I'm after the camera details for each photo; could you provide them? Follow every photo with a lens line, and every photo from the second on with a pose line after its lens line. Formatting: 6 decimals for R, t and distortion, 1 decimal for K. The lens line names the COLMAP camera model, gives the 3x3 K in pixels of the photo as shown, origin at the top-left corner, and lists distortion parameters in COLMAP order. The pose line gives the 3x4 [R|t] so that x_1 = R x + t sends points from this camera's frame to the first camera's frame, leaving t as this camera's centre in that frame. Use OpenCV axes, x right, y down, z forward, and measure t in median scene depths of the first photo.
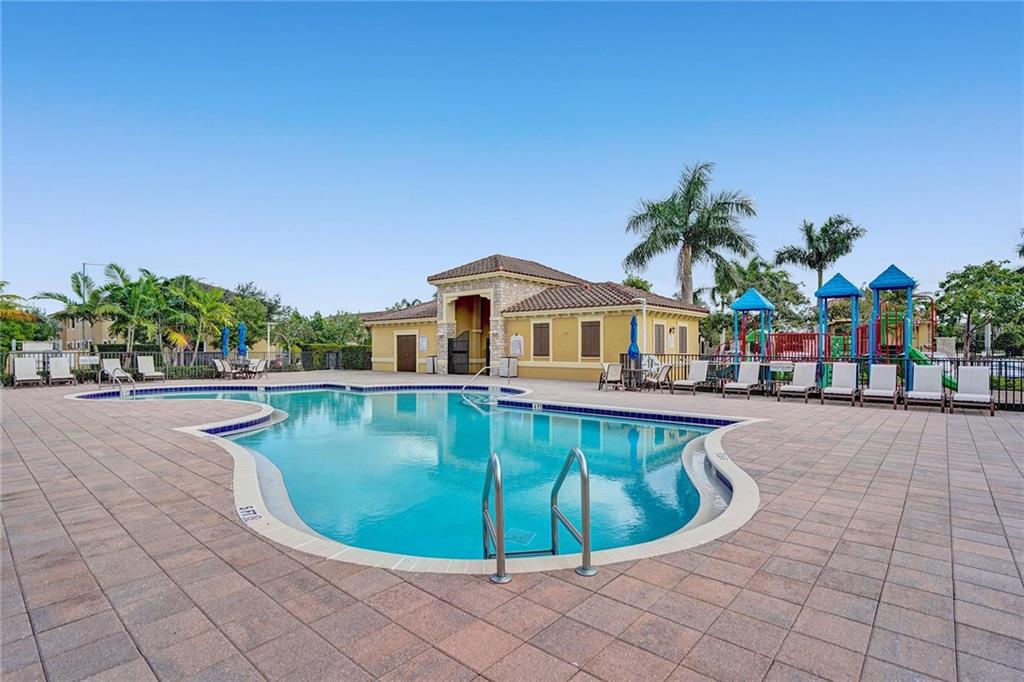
lens RADIAL K [[506.4, 0, 517.5], [0, 506.4, 343.4], [0, 0, 1]] dist [0.001813, 0.000065]
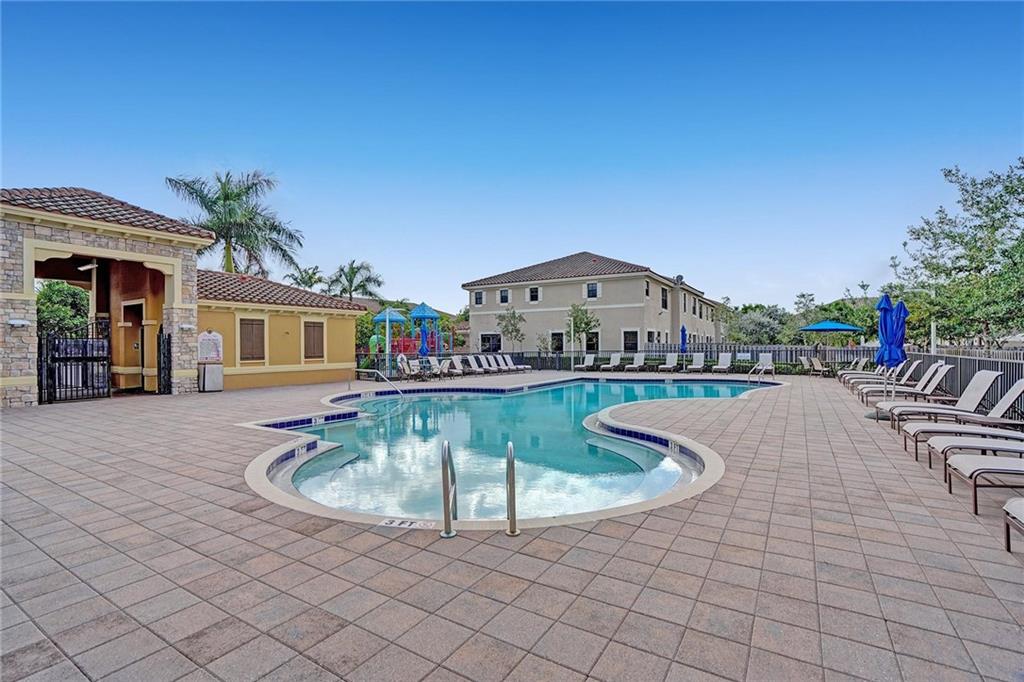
lens RADIAL K [[469.4, 0, 518.0], [0, 469.4, 345.4], [0, 0, 1]] dist [-0.000964, 0.000044]
pose [[-0.139391, 0.004908, 0.990225, -0.740681], [-0.000941, 0.999987, -0.005089, 0.005541], [-0.990237, -0.001641, -0.139385, 0.683717]]
